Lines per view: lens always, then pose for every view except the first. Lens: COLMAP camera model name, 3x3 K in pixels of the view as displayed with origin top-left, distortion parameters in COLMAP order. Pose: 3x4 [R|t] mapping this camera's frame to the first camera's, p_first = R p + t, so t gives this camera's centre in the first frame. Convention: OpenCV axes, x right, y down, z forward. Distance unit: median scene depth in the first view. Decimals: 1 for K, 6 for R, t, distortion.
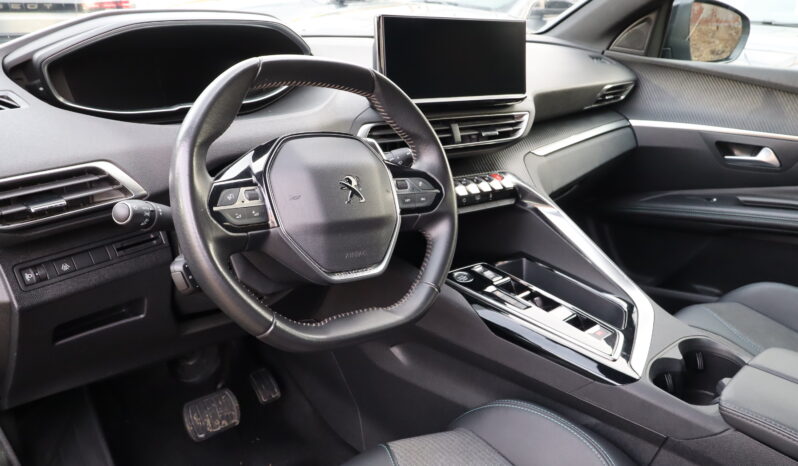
lens RADIAL K [[627.1, 0, 390.4], [0, 627.1, 240.7], [0, 0, 1]] dist [0.001582, -0.001951]
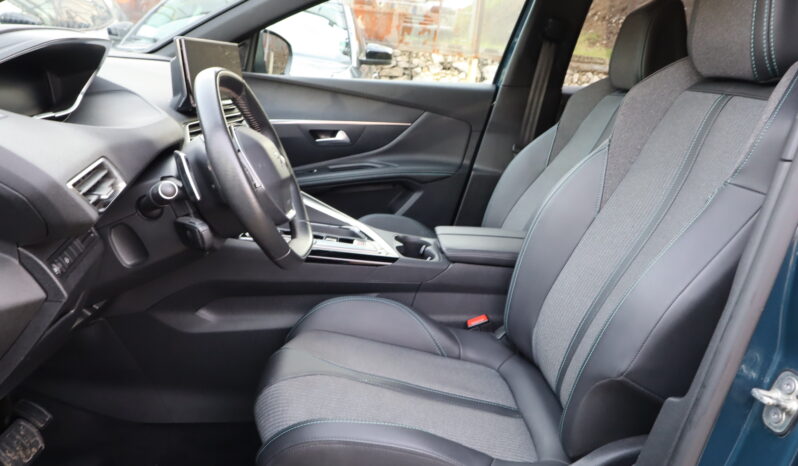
lens RADIAL K [[627.1, 0, 399.2], [0, 627.1, 236.6], [0, 0, 1]] dist [0.001582, -0.001951]
pose [[0.639370, -0.199526, 0.742560, -0.468798], [0.225677, 0.971907, 0.066836, 0.029212], [-0.735035, 0.124846, 0.666436, -0.076922]]
